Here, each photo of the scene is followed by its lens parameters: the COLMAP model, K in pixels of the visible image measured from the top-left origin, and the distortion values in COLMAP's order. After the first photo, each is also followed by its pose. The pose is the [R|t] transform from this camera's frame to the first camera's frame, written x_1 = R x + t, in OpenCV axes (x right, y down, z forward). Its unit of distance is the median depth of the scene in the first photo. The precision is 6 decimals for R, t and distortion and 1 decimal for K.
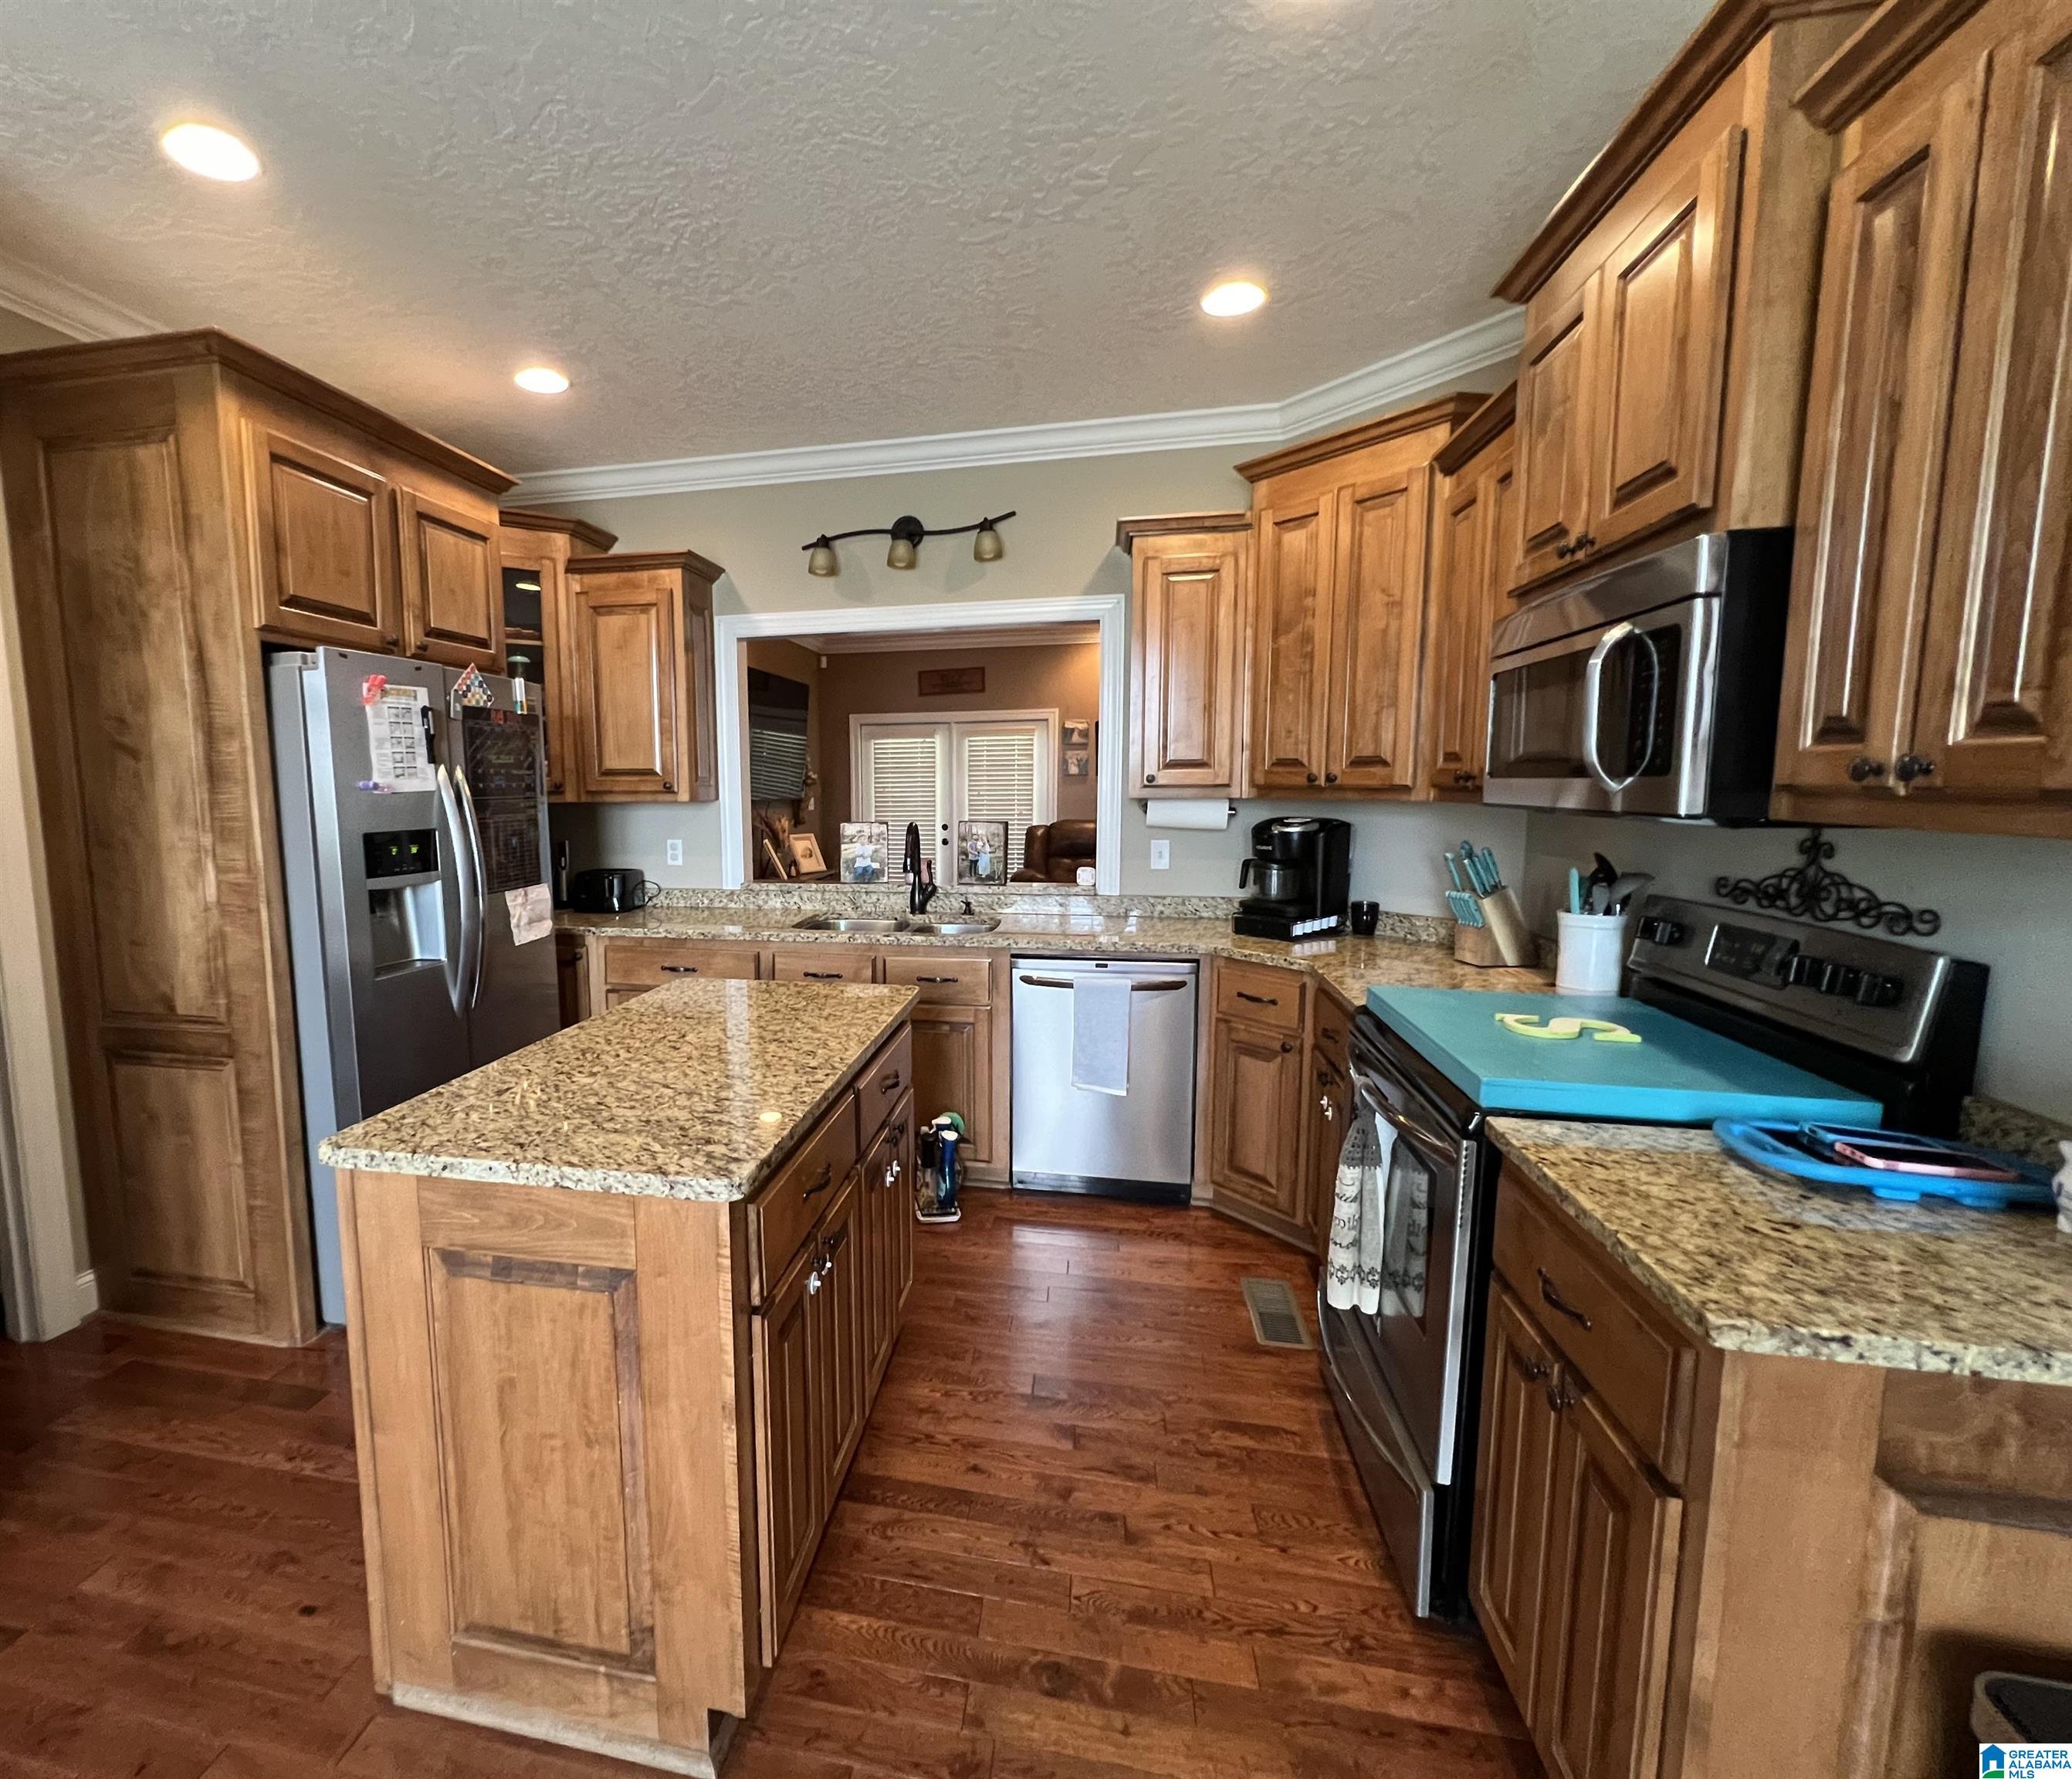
lens RADIAL K [[857.2, 0, 1036.0], [0, 857.2, 889.5], [0, 0, 1]] dist [-0.002122, 0.000393]
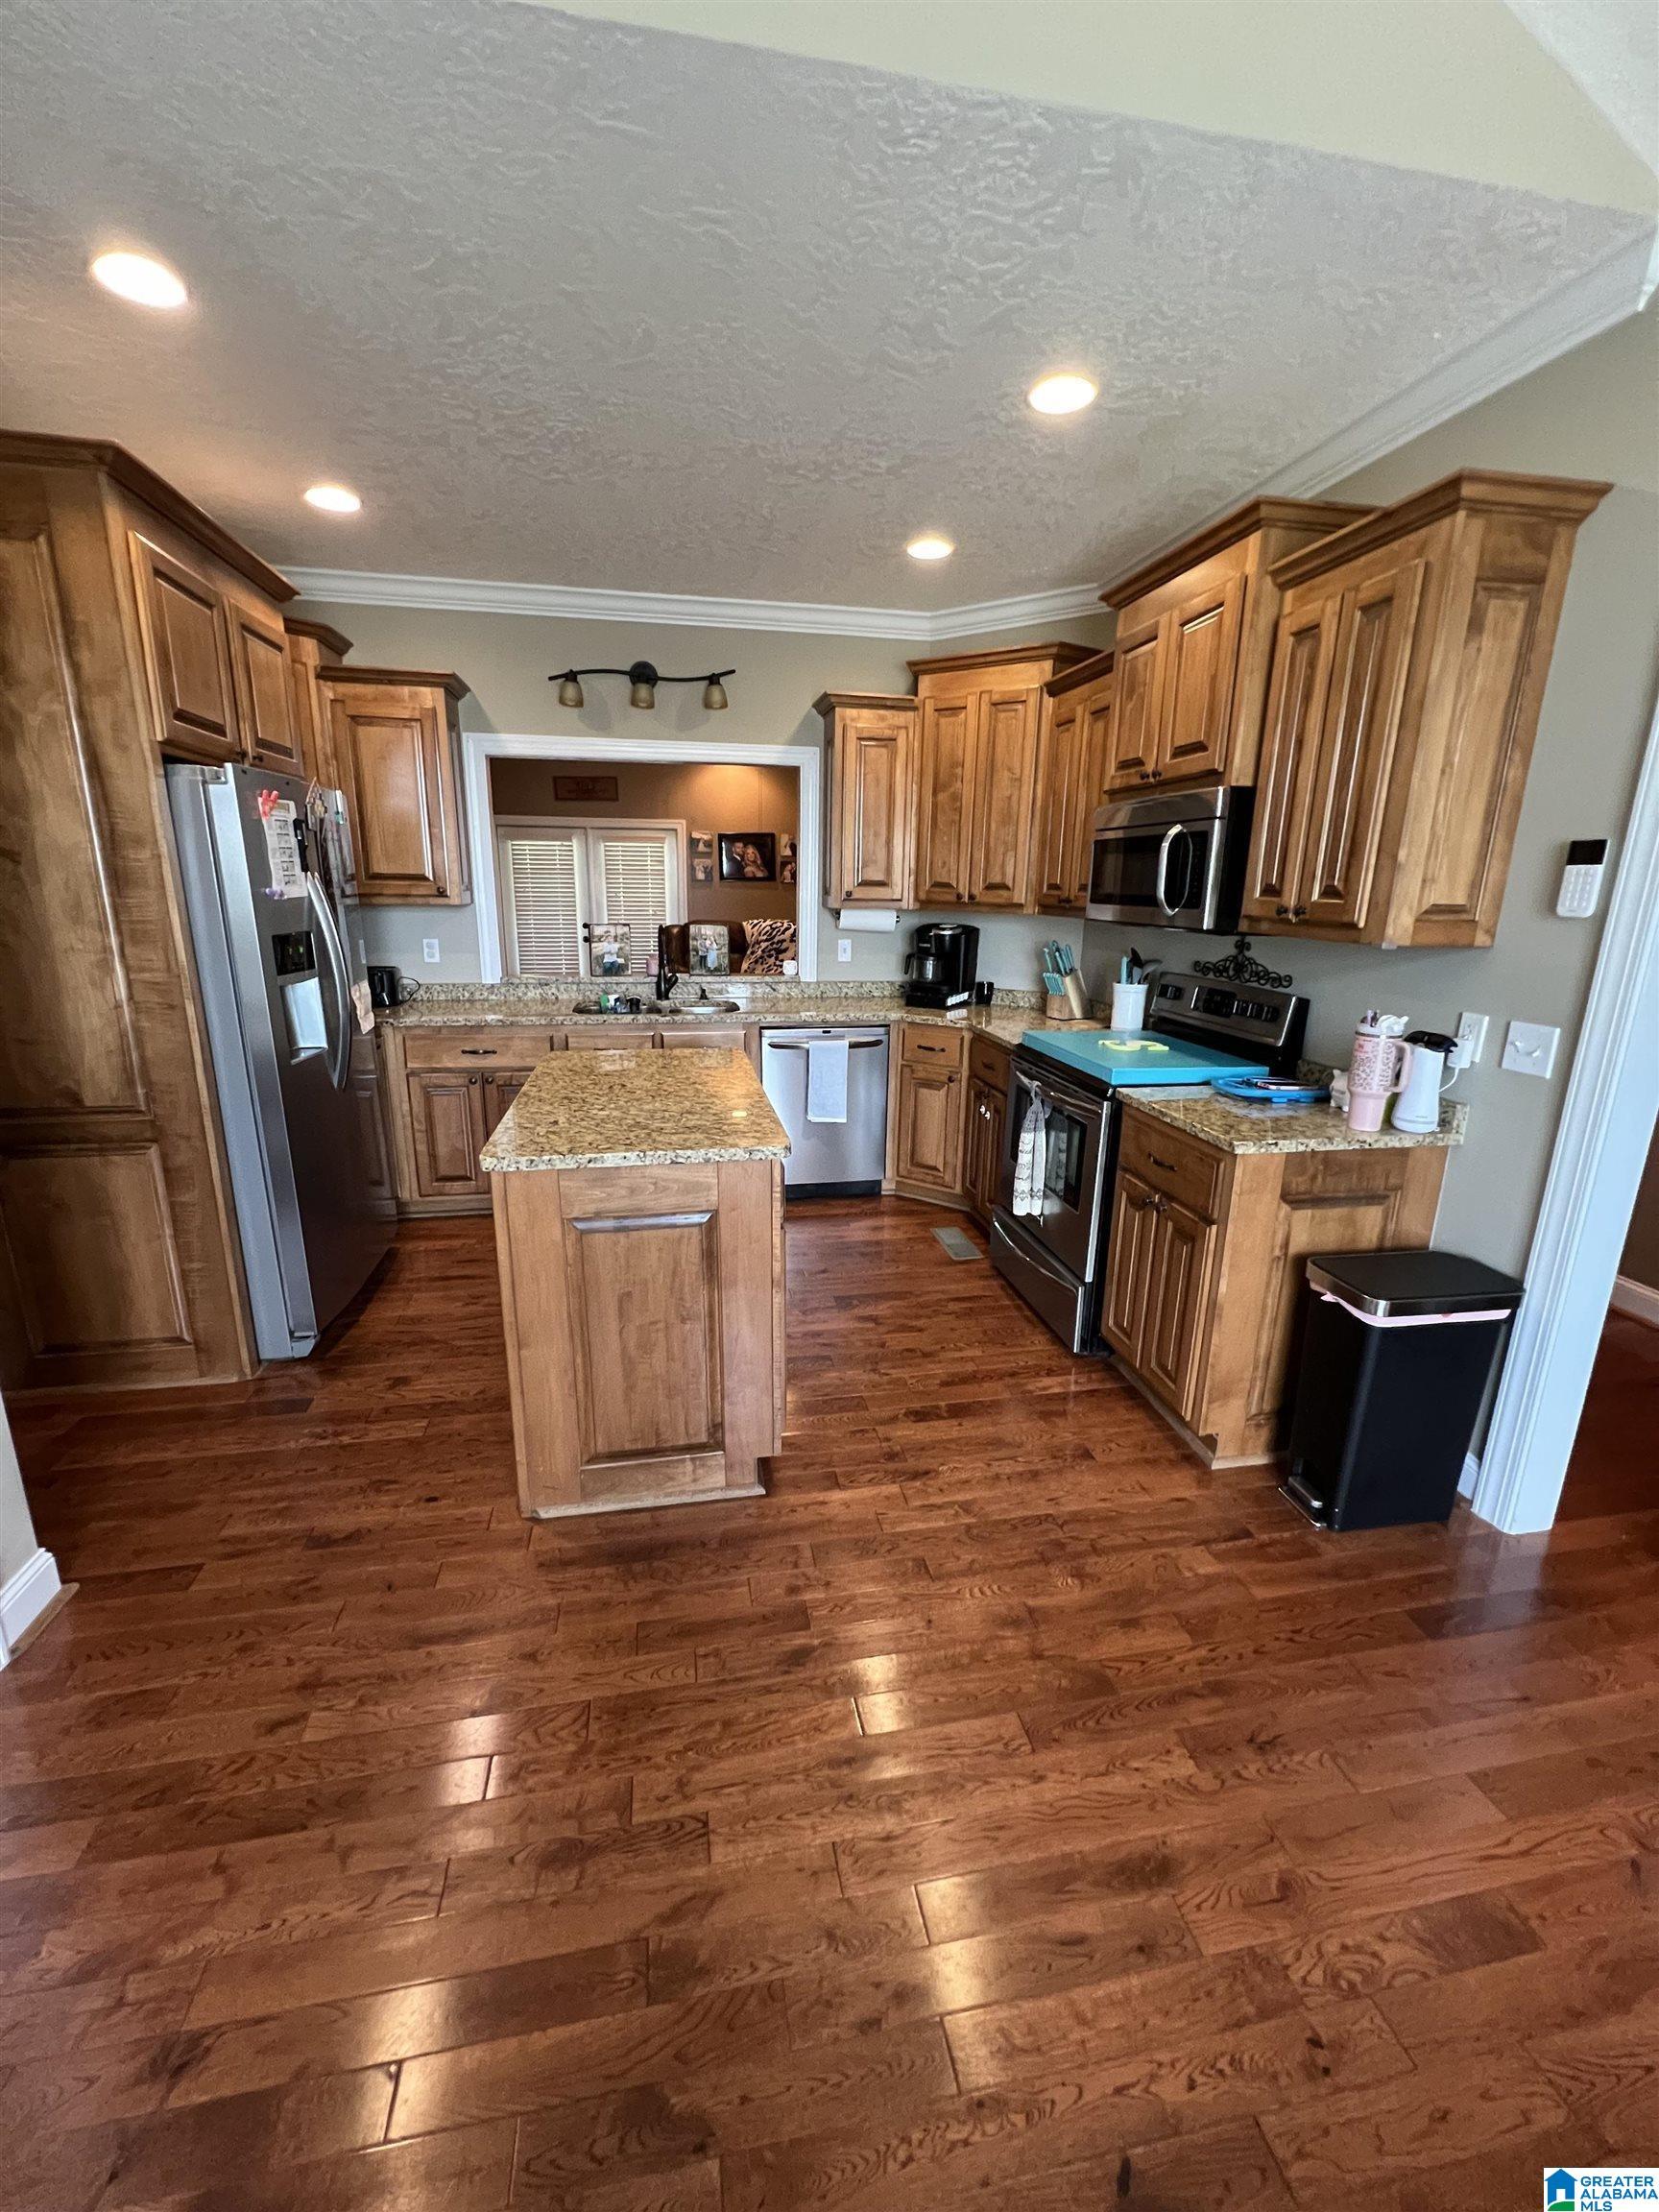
lens RADIAL K [[891.7, 0, 826.4], [0, 891.7, 1108.2], [0, 0, 1]] dist [0.001118, 0.000492]
pose [[0.916996, -0.075214, 0.391742, -0.586432], [0.021533, 0.989964, 0.139667, 0.011295], [-0.398316, -0.119638, 0.909413, -0.386648]]
